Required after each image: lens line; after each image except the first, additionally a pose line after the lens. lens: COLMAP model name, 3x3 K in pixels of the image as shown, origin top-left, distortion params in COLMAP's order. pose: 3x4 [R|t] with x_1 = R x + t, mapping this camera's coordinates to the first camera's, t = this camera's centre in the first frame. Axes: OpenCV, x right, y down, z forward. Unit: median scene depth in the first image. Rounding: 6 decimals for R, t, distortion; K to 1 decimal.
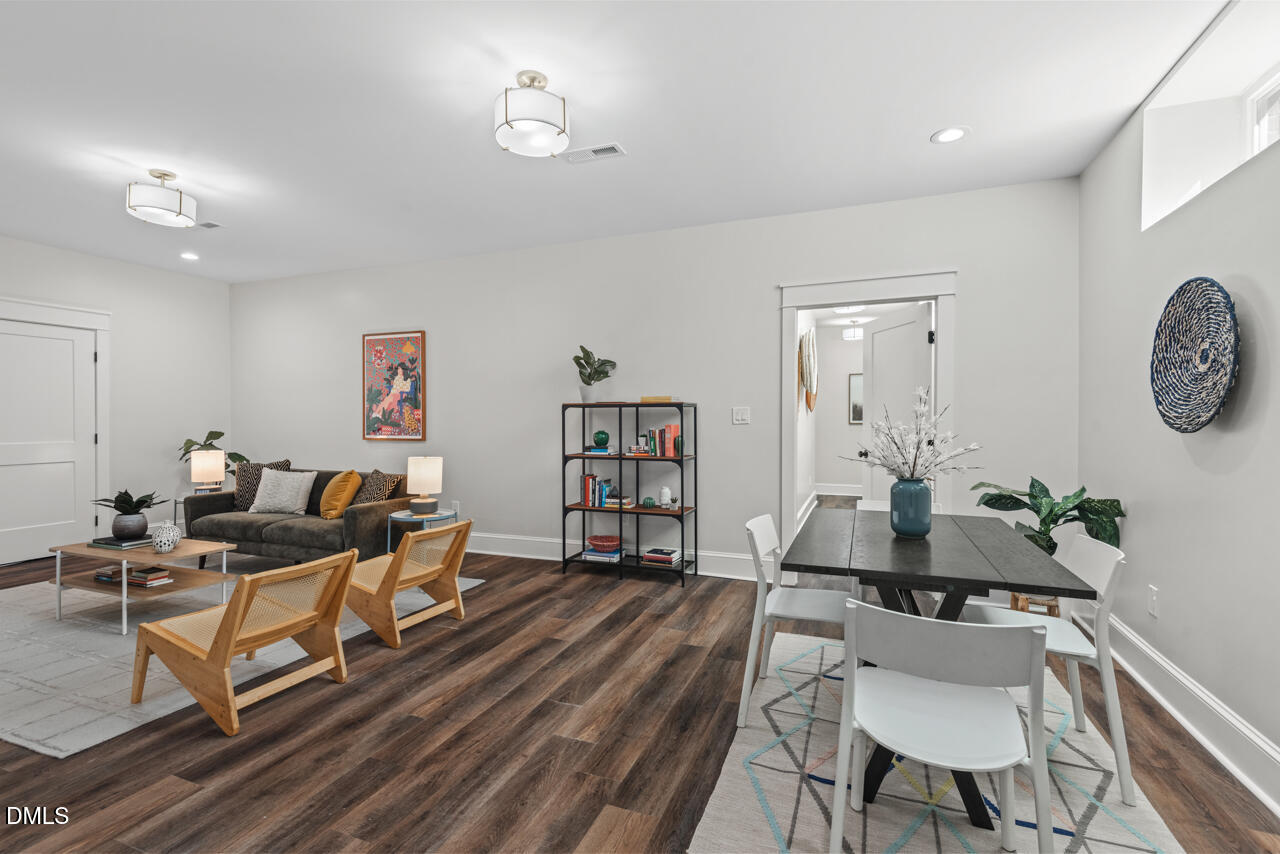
lens RADIAL K [[576.7, 0, 639.4], [0, 576.7, 423.0], [0, 0, 1]] dist [0.037086, -0.023066]
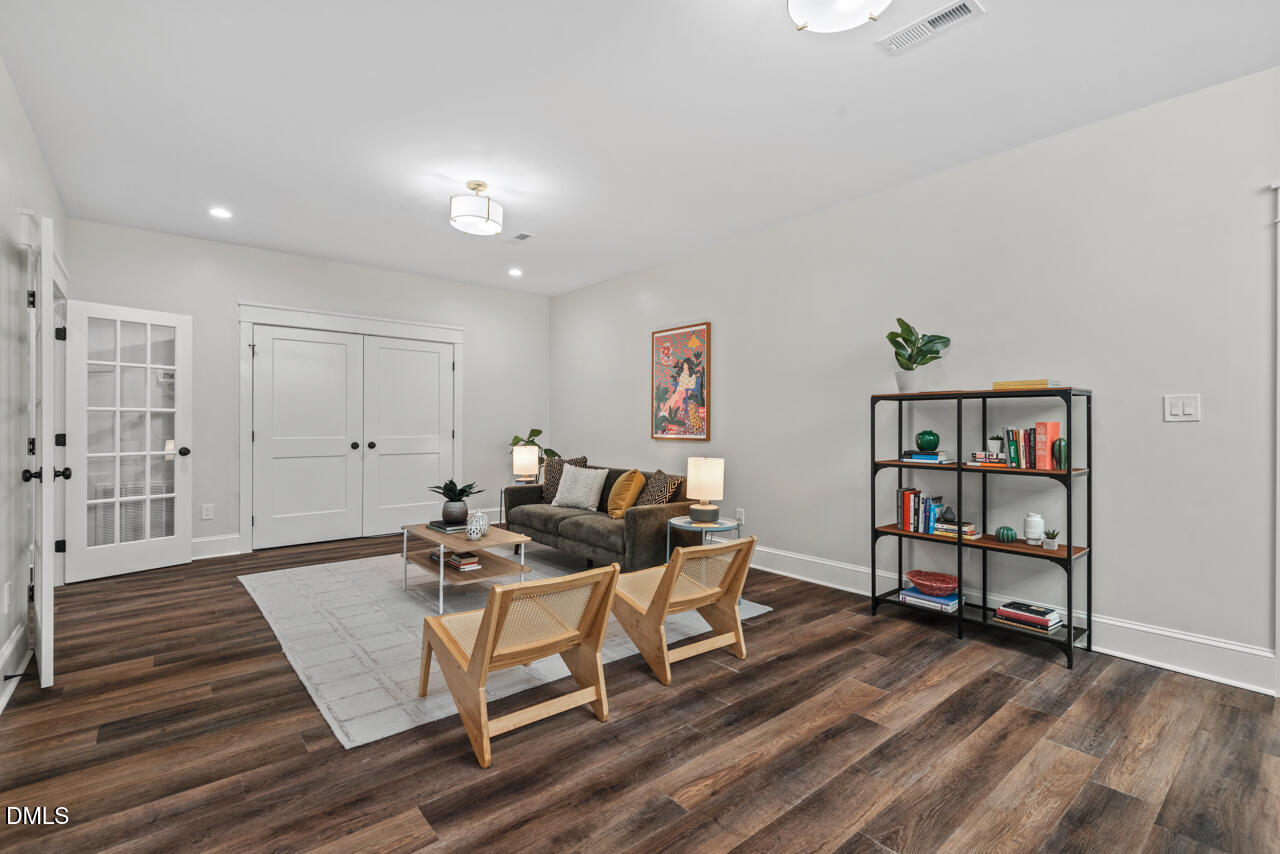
lens RADIAL K [[576.7, 0, 639.4], [0, 576.7, 423.0], [0, 0, 1]] dist [0.037086, -0.023066]
pose [[0.879991, 0.002722, -0.474983, -0.039974], [-0.006420, 0.999960, -0.006162, 0.011169], [0.474947, 0.008472, 0.879974, 0.176107]]
